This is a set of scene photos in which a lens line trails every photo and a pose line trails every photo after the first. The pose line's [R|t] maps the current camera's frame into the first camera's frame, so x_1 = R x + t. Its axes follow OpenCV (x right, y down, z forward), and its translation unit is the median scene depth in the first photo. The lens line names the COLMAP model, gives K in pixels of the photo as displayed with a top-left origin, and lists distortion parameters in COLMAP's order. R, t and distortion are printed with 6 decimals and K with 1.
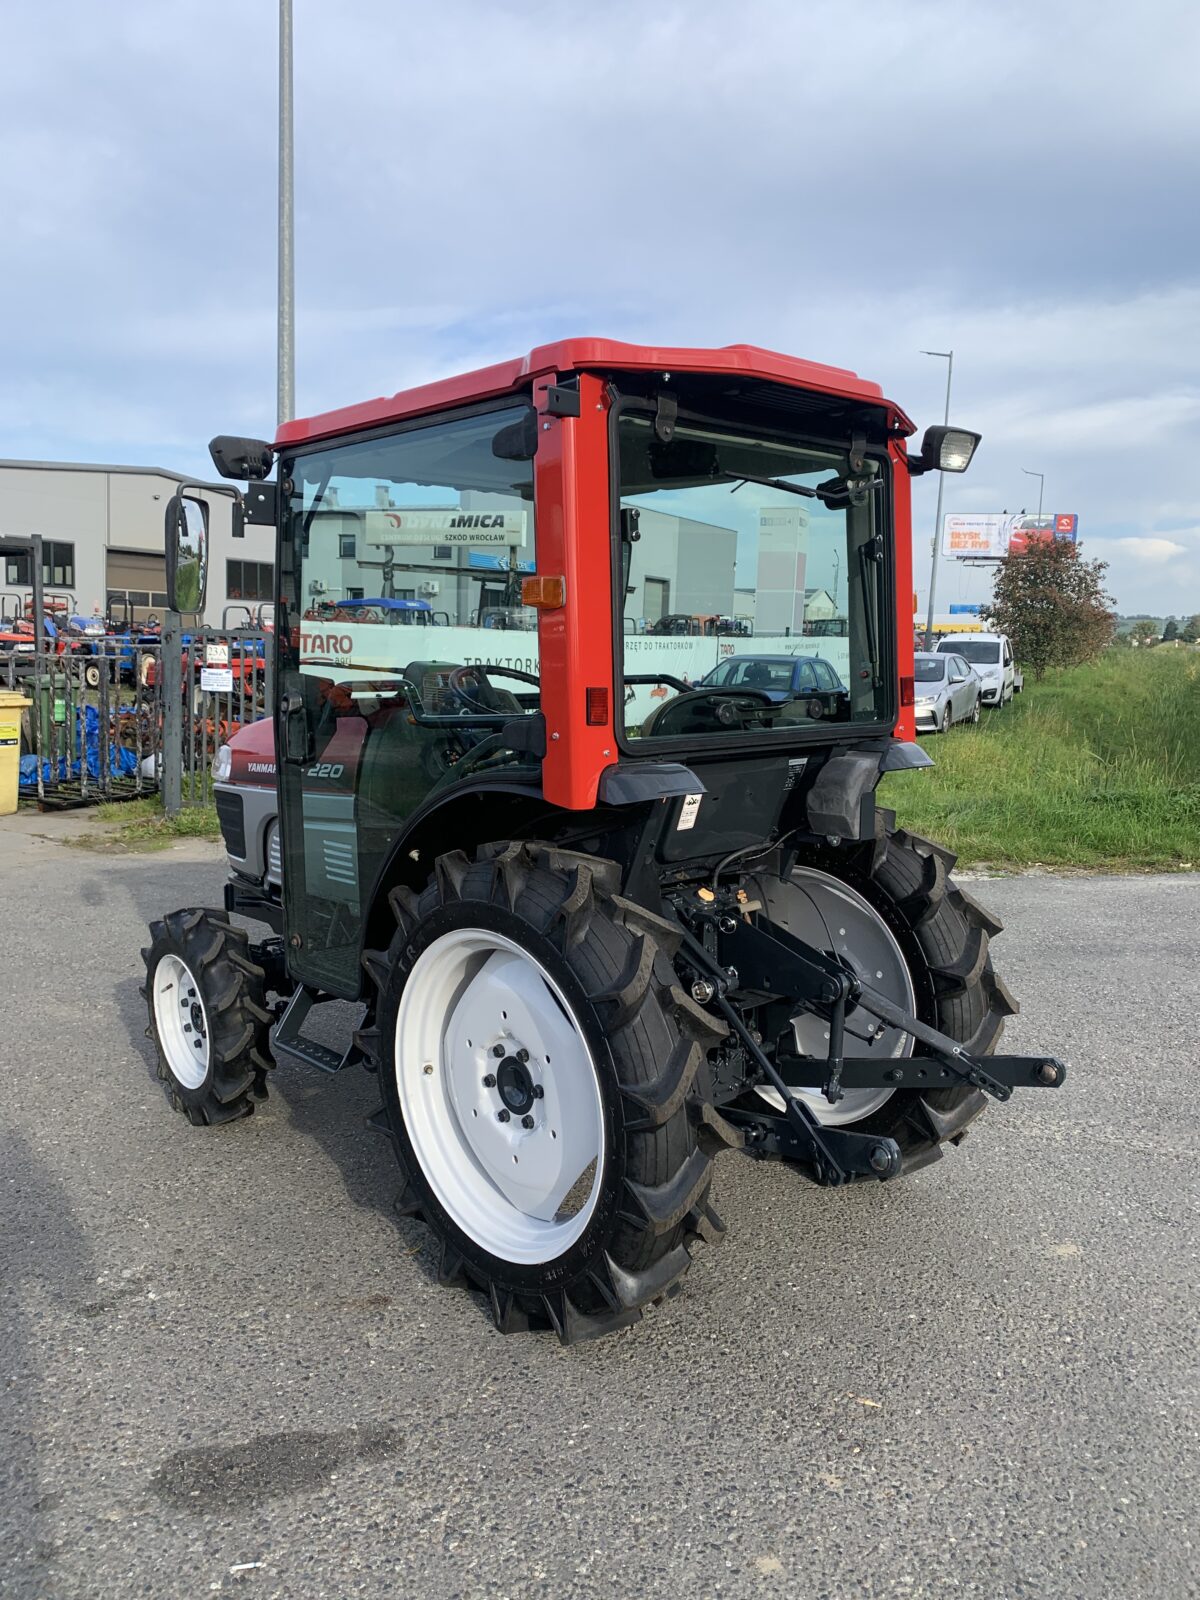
lens RADIAL K [[1173.7, 0, 600.0], [0, 1173.7, 800.0], [0, 0, 1]] dist [-0.000676, -0.003496]
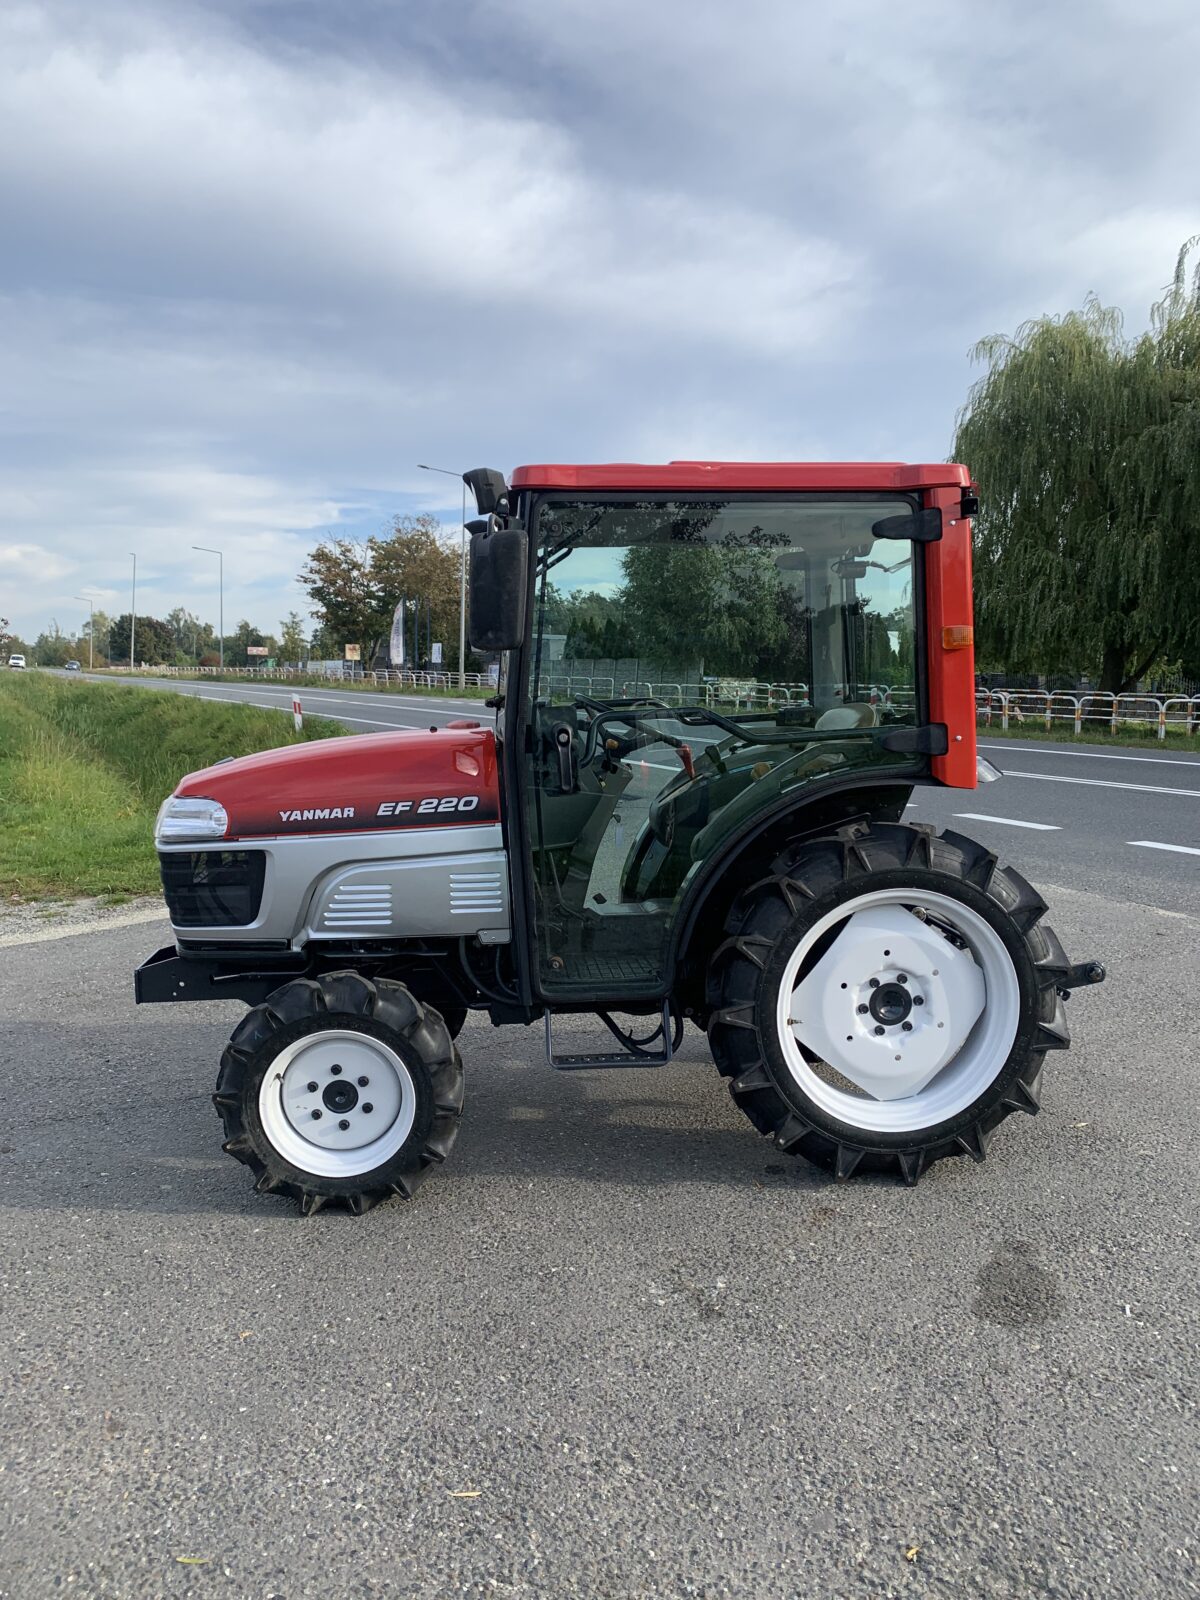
lens RADIAL K [[1186.9, 0, 600.0], [0, 1186.9, 800.0], [0, 0, 1]] dist [0.025297, -0.014553]
pose [[0.621967, -0.093379, 0.777456, -1.323059], [0.106892, 0.993695, 0.033837, -0.070123], [-0.775713, 0.062058, 0.628027, 0.393187]]
